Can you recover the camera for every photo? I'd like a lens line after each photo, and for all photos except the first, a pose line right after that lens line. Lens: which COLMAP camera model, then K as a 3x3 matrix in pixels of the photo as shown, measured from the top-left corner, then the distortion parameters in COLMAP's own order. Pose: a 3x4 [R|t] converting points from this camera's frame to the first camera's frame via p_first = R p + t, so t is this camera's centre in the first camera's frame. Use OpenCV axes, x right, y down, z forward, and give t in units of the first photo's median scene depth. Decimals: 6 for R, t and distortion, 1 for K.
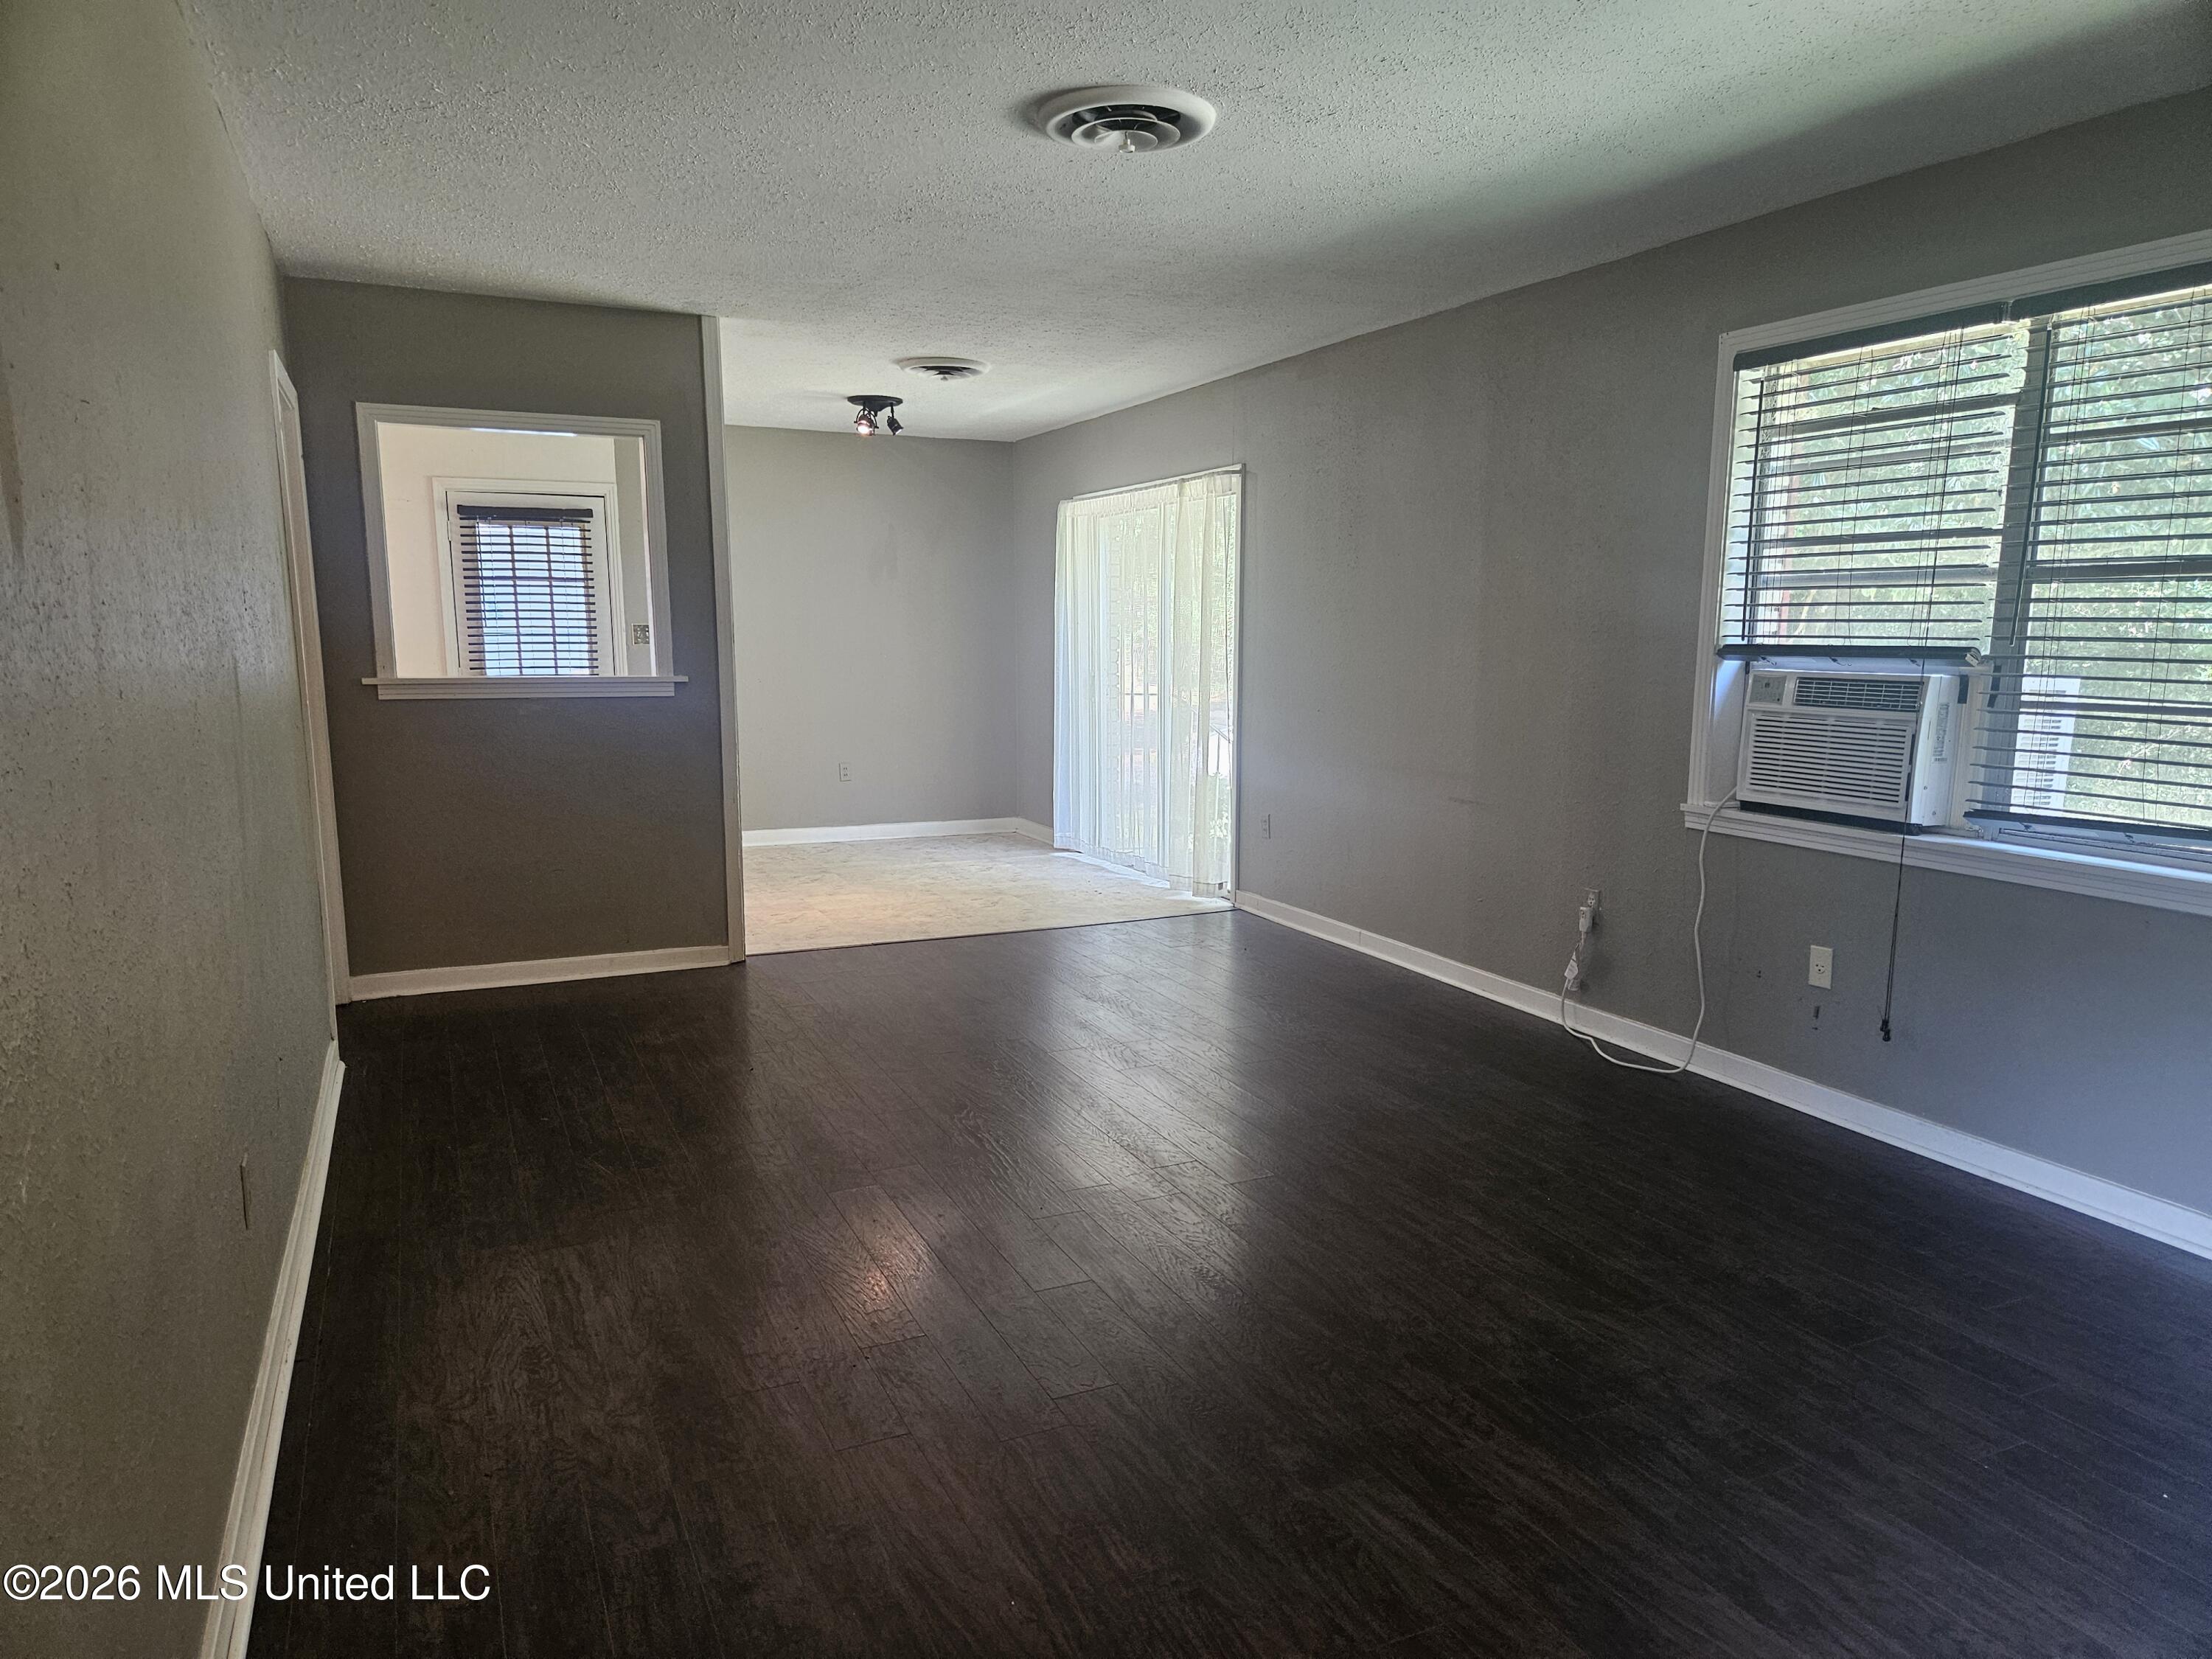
lens RADIAL K [[1488.4, 0, 1104.0], [0, 1488.4, 844.1], [0, 0, 1]] dist [0.051874, -0.025002]
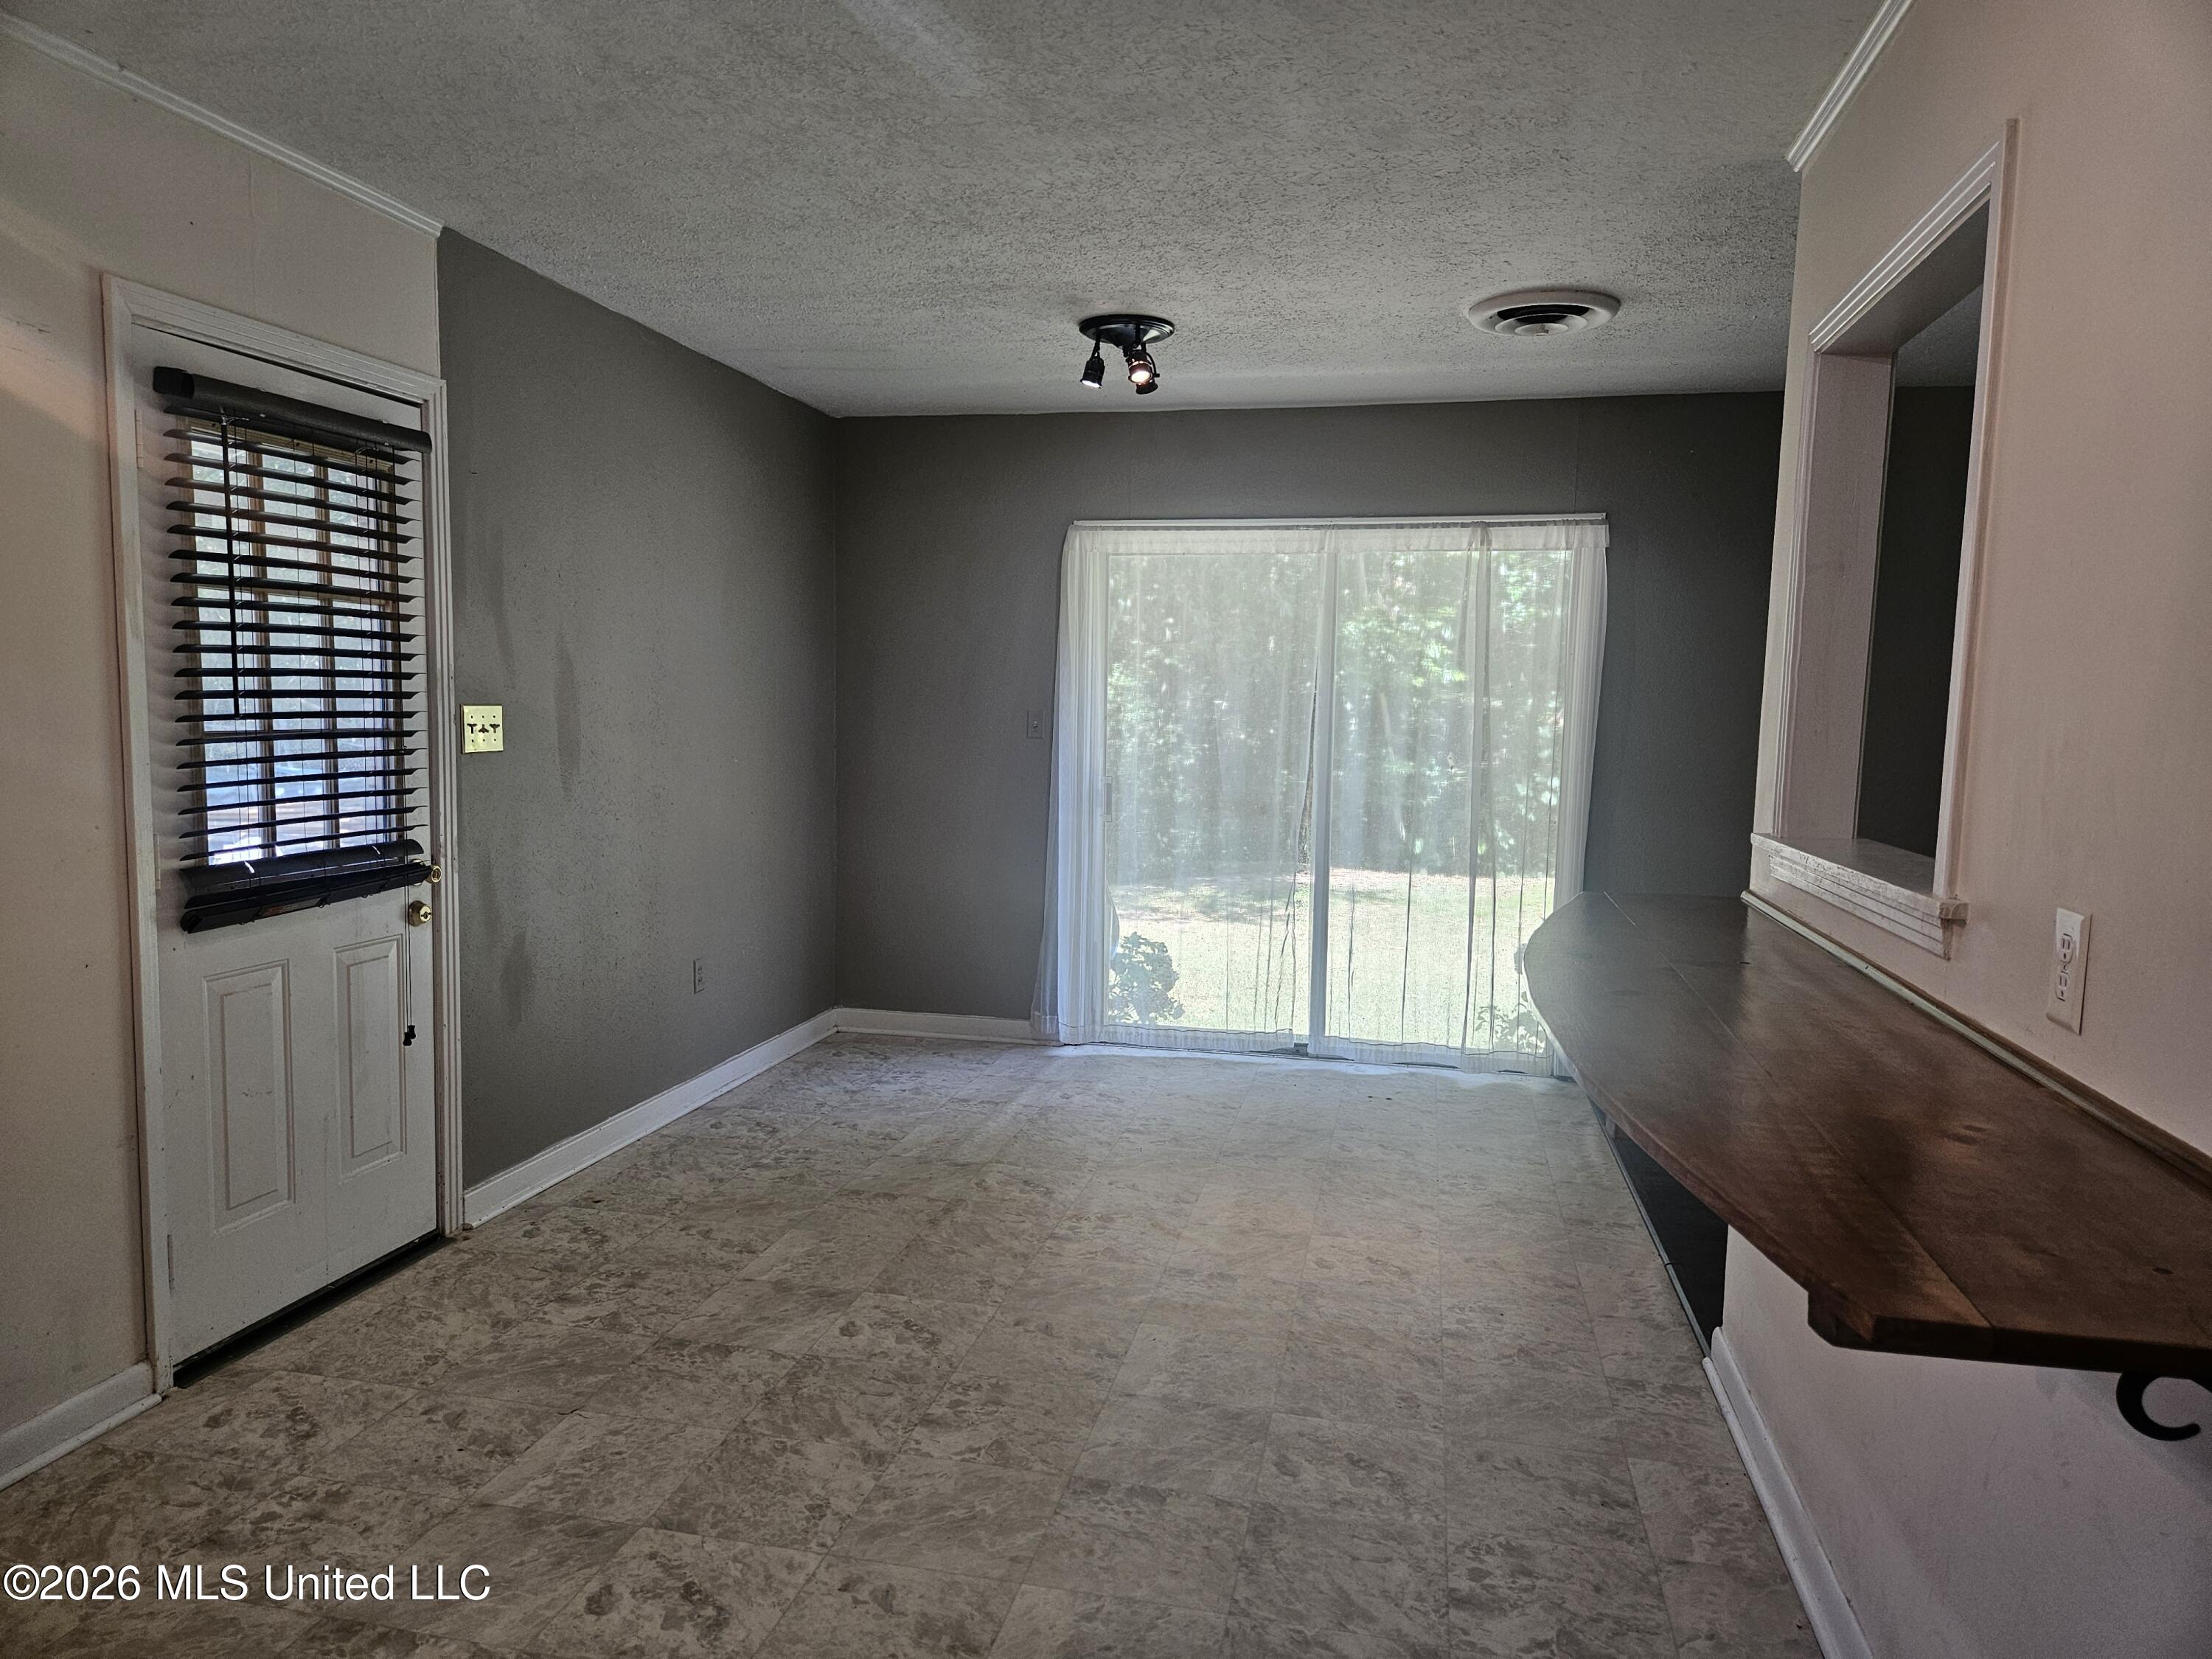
lens RADIAL K [[1488.4, 0, 1107.3], [0, 1488.4, 842.4], [0, 0, 1]] dist [0.051874, -0.025002]
pose [[0.586803, -0.068403, 0.806836, -0.575448], [0.103508, 0.994588, 0.009041, -0.094550], [-0.803087, 0.078209, 0.590707, 0.610229]]
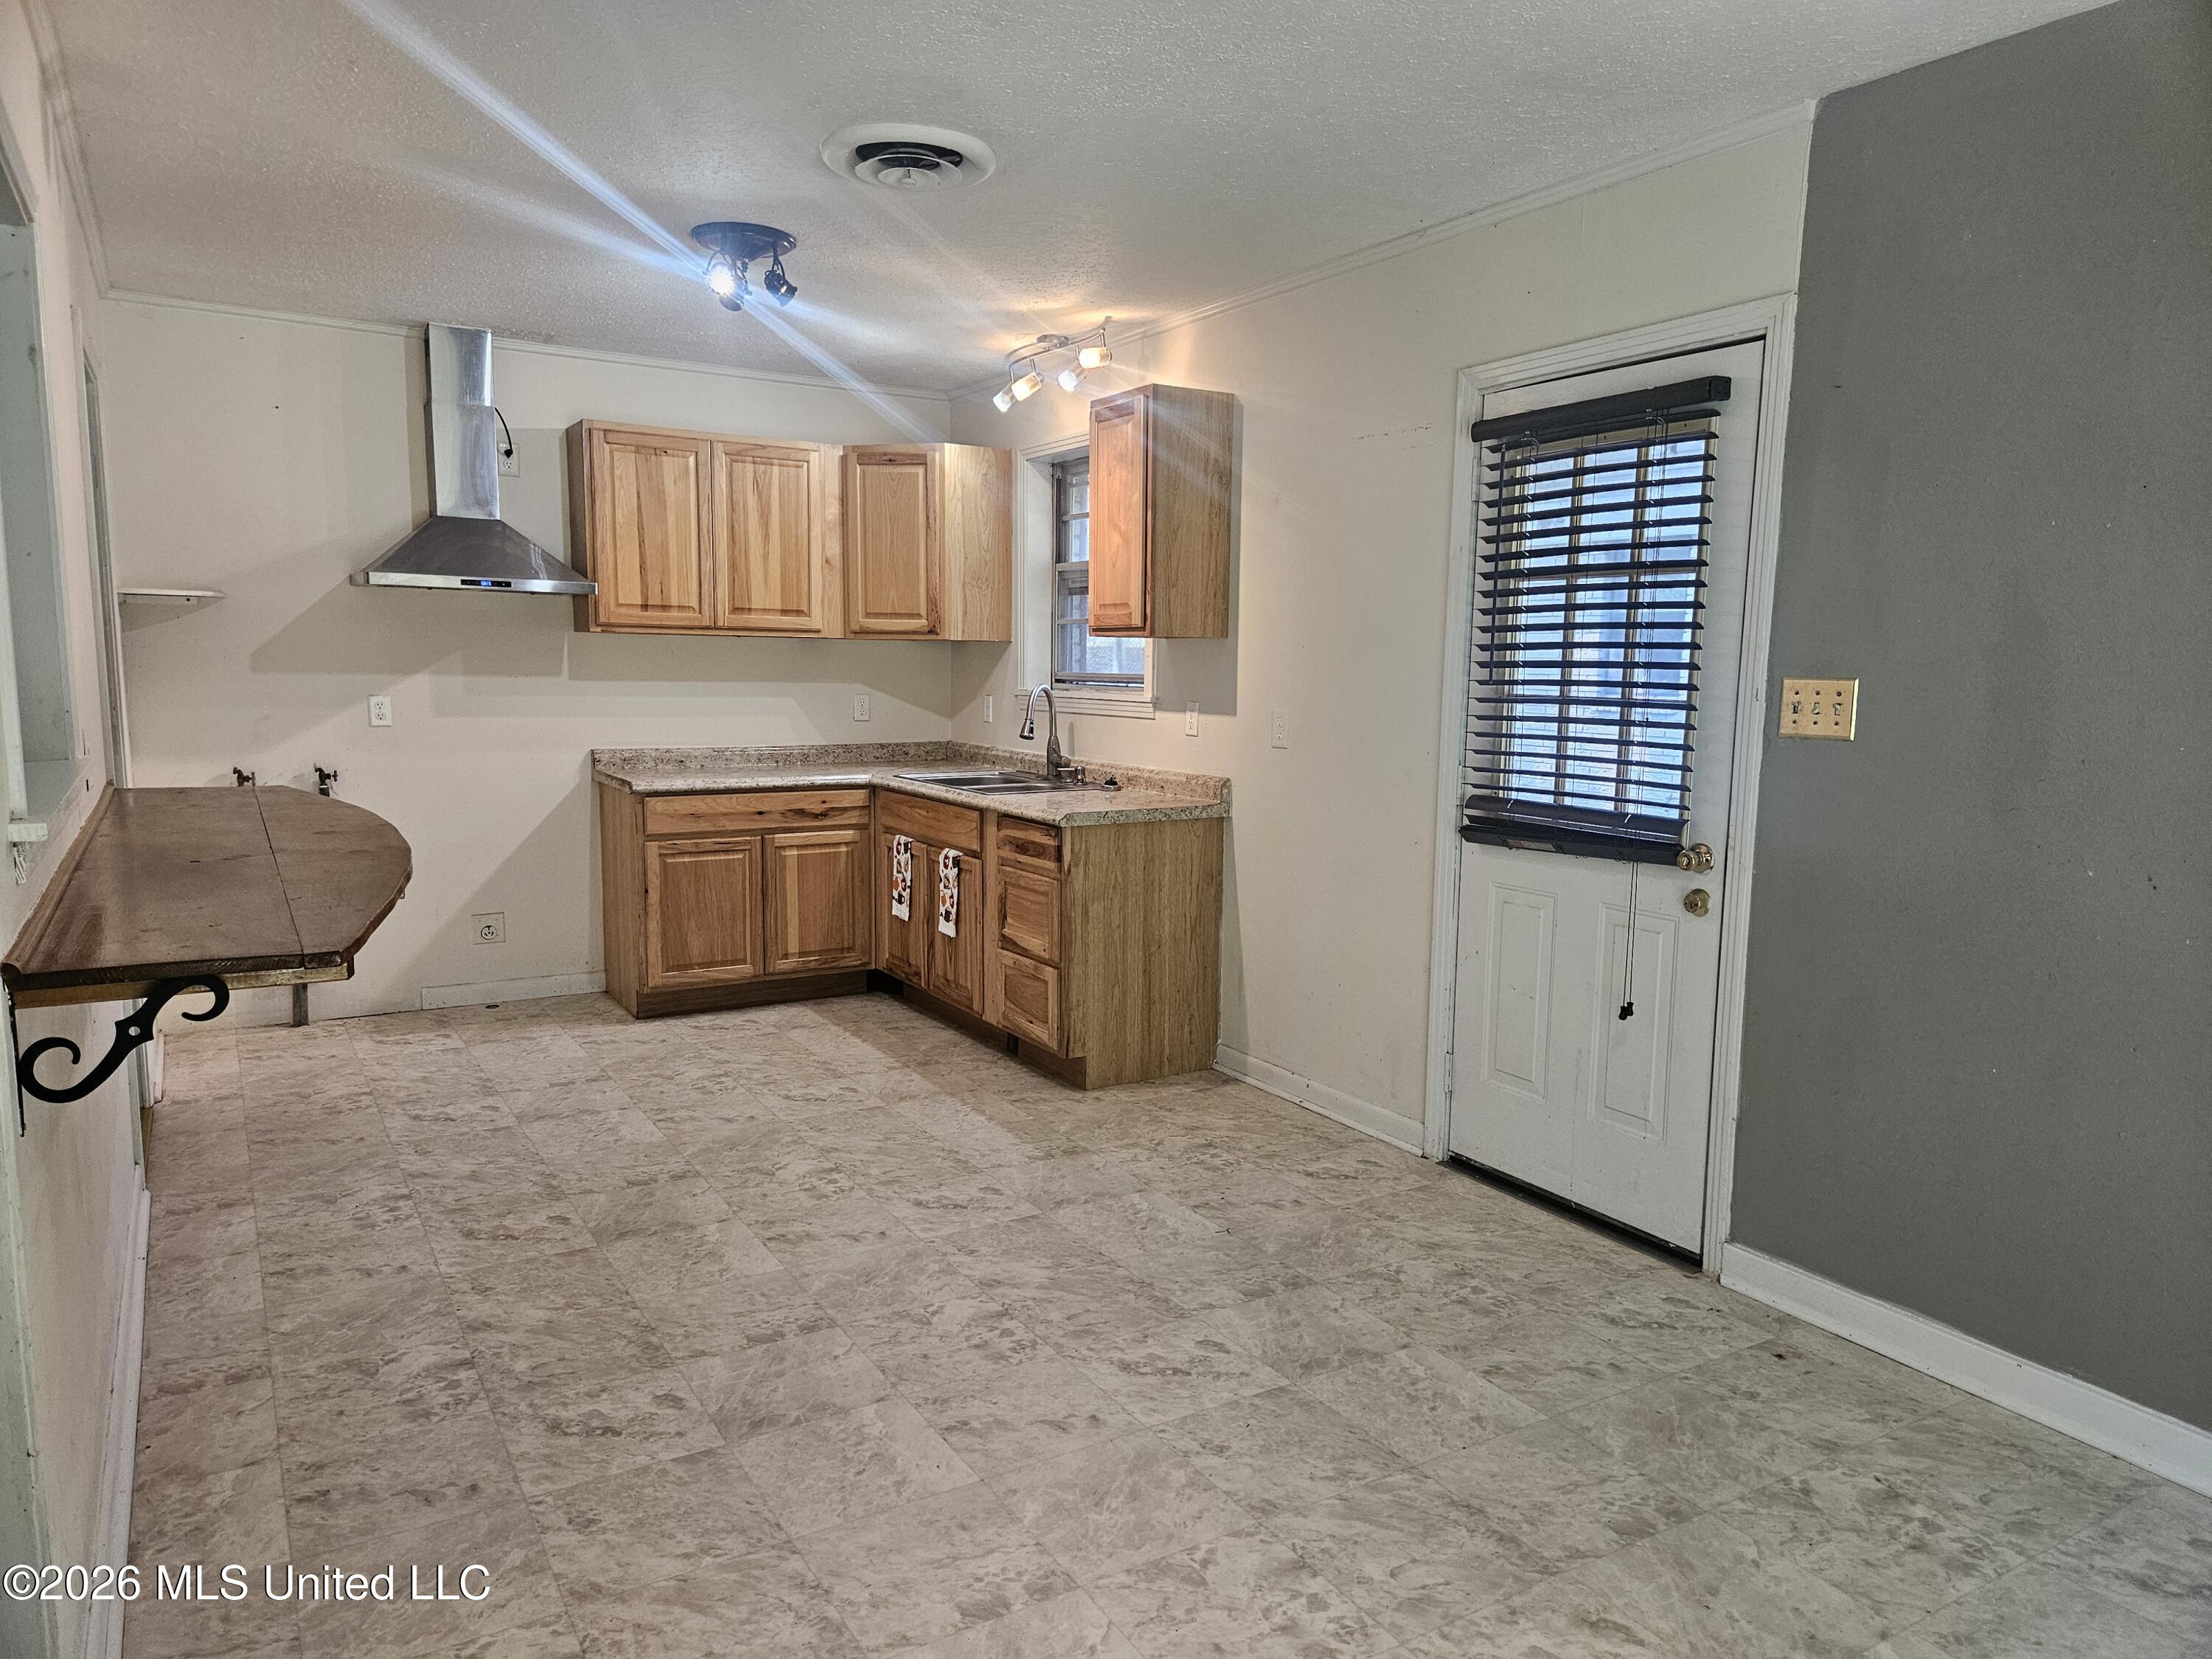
lens RADIAL K [[1488.4, 0, 1112.7], [0, 1488.4, 846.6], [0, 0, 1]] dist [0.051874, -0.025002]
pose [[0.127689, 0.128910, -0.983401, 0.030817], [-0.164442, 0.980546, 0.107184, -0.122841], [0.978087, 0.148026, 0.146403, 0.814192]]
